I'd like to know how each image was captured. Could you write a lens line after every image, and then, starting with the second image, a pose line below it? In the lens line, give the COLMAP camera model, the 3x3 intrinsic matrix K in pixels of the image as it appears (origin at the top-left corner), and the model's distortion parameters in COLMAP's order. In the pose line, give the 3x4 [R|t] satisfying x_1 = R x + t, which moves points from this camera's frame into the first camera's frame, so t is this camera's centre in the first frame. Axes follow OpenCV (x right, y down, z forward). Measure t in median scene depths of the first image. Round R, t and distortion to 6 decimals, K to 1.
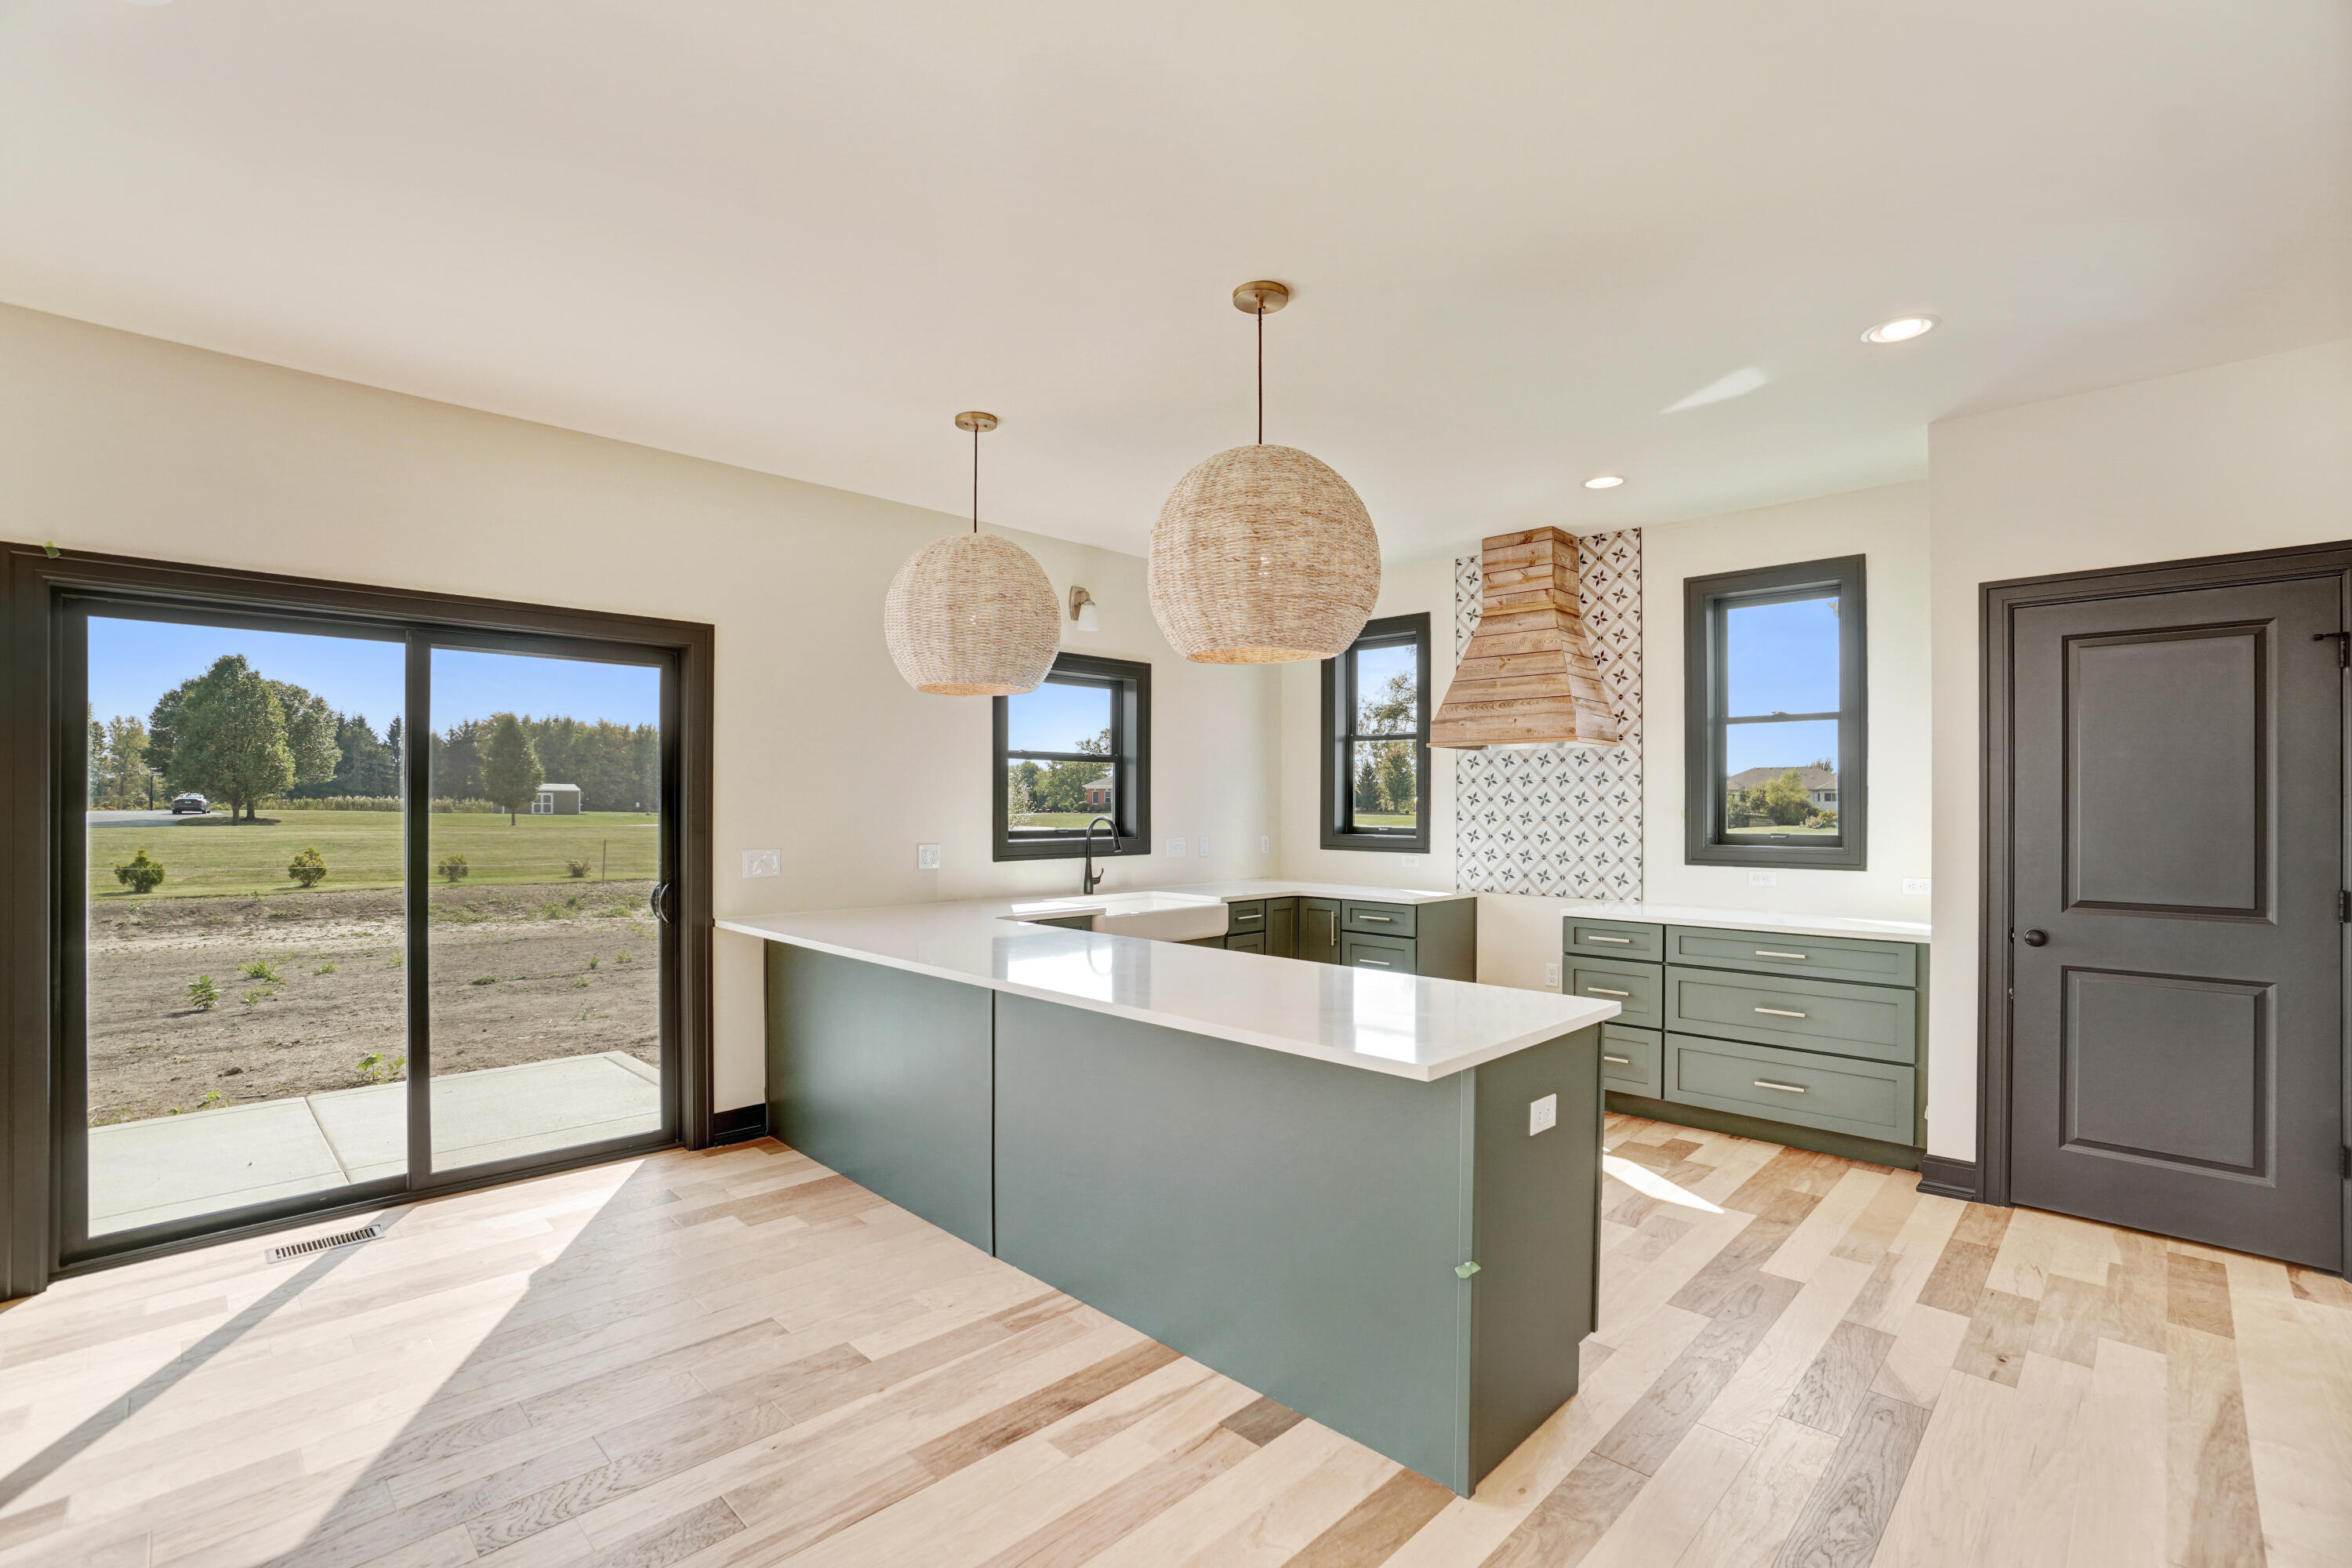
lens RADIAL K [[1056.3, 0, 1154.5], [0, 1056.3, 804.9], [0, 0, 1]] dist [-0.069870, 0.025440]
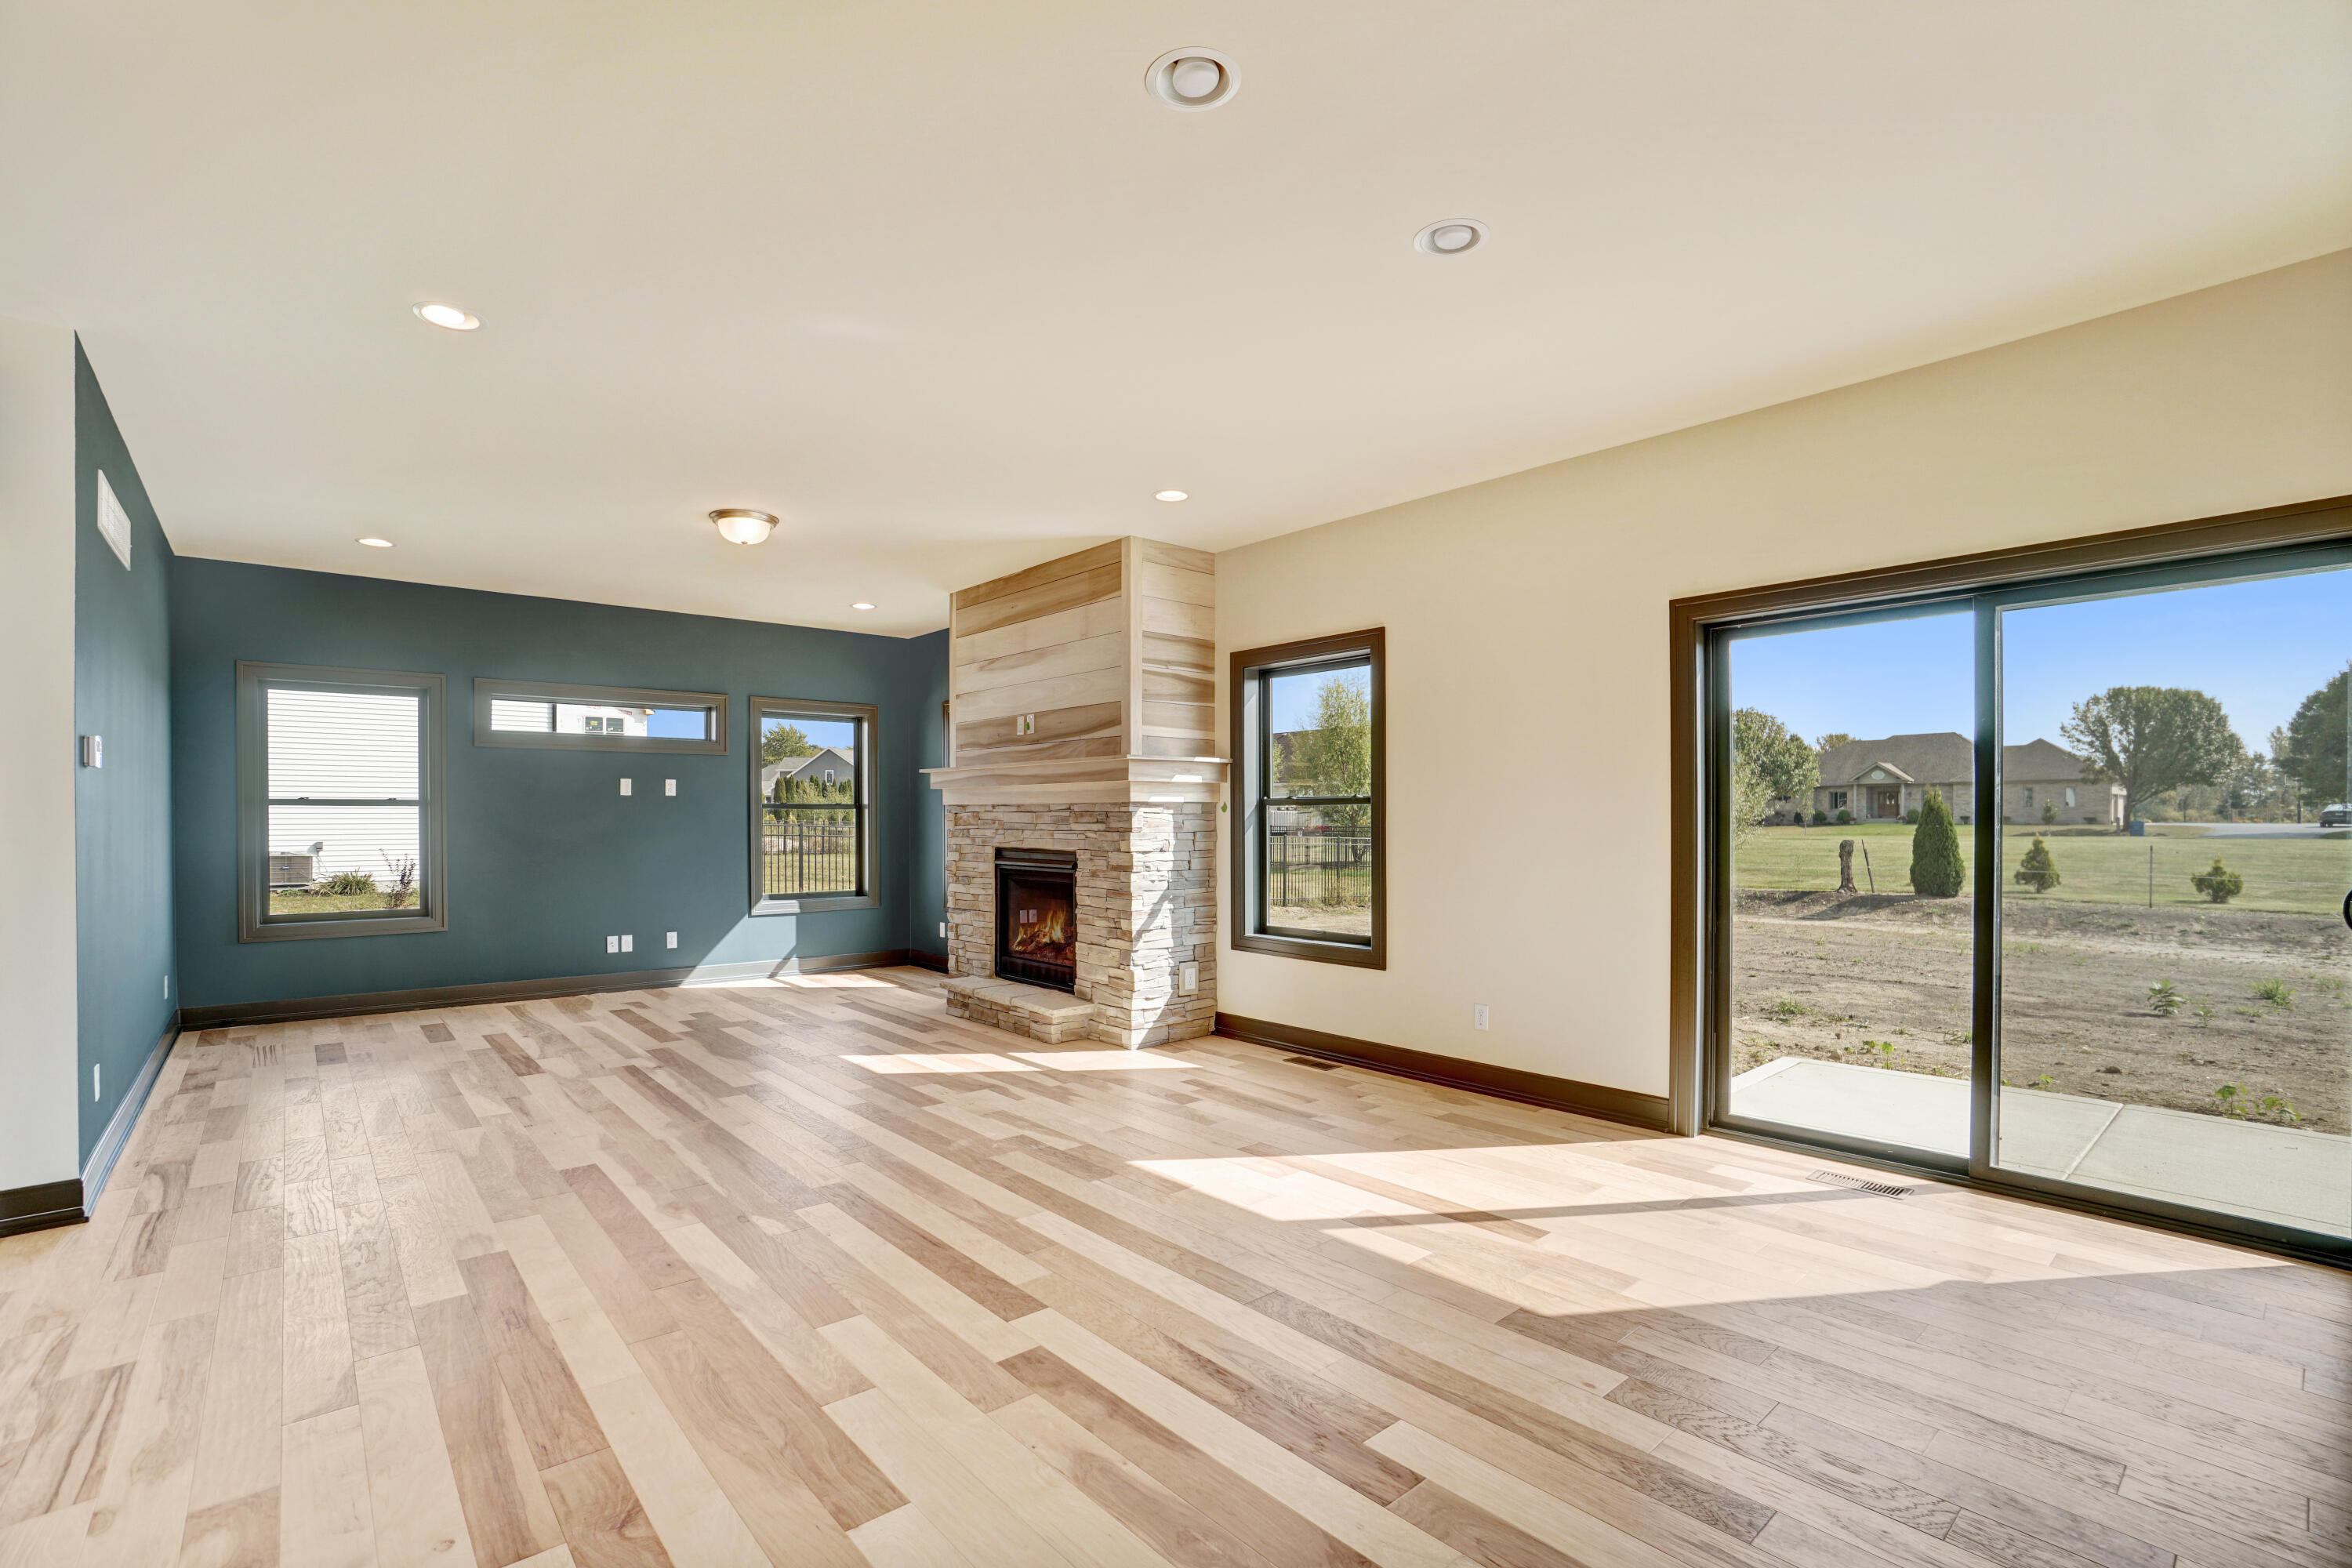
lens RADIAL K [[1056.3, 0, 1154.5], [0, 1056.3, 804.9], [0, 0, 1]] dist [-0.069870, 0.025440]
pose [[-0.075185, -0.015472, -0.997050, 0.204851], [0.001174, 0.999878, -0.015604, 0.027672], [0.997169, -0.002344, -0.075158, 0.207221]]
